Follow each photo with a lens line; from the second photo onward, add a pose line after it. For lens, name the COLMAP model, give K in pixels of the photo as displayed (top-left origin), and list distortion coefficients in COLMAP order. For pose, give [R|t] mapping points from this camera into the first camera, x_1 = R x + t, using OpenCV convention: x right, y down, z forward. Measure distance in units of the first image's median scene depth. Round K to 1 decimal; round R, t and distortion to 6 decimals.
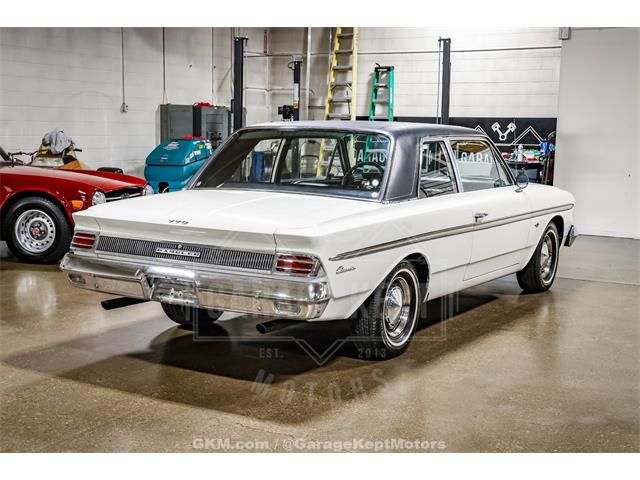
lens RADIAL K [[923.1, 0, 320.0], [0, 923.1, 240.0], [0, 0, 1]] dist [0.041164, 0.104839]
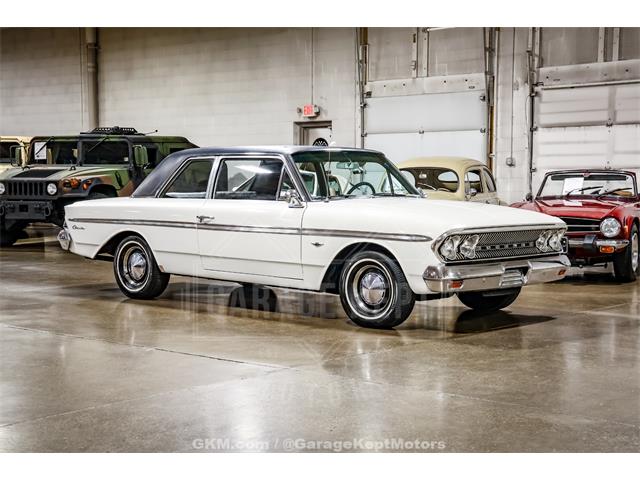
lens RADIAL K [[1100.9, 0, 320.0], [0, 1100.9, 240.0], [0, 0, 1]] dist [0.229370, 0.206120]
pose [[-0.191071, 0.035506, -0.980934, 1.458761], [-0.129111, 0.989754, 0.060974, -0.097514], [0.973048, 0.138299, -0.184529, 1.296923]]
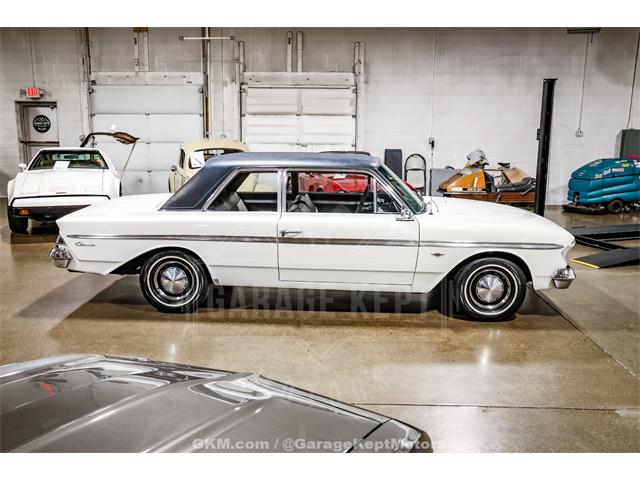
lens RADIAL K [[623.0, 0, 320.8], [0, 623.0, 257.9], [0, 0, 1]] dist [-0.126090, 0.232494]
pose [[0.480875, 0.173102, -0.859532, 0.841378], [-0.110175, 0.984477, 0.136626, -0.101772], [0.869839, 0.028999, 0.492482, 0.564026]]
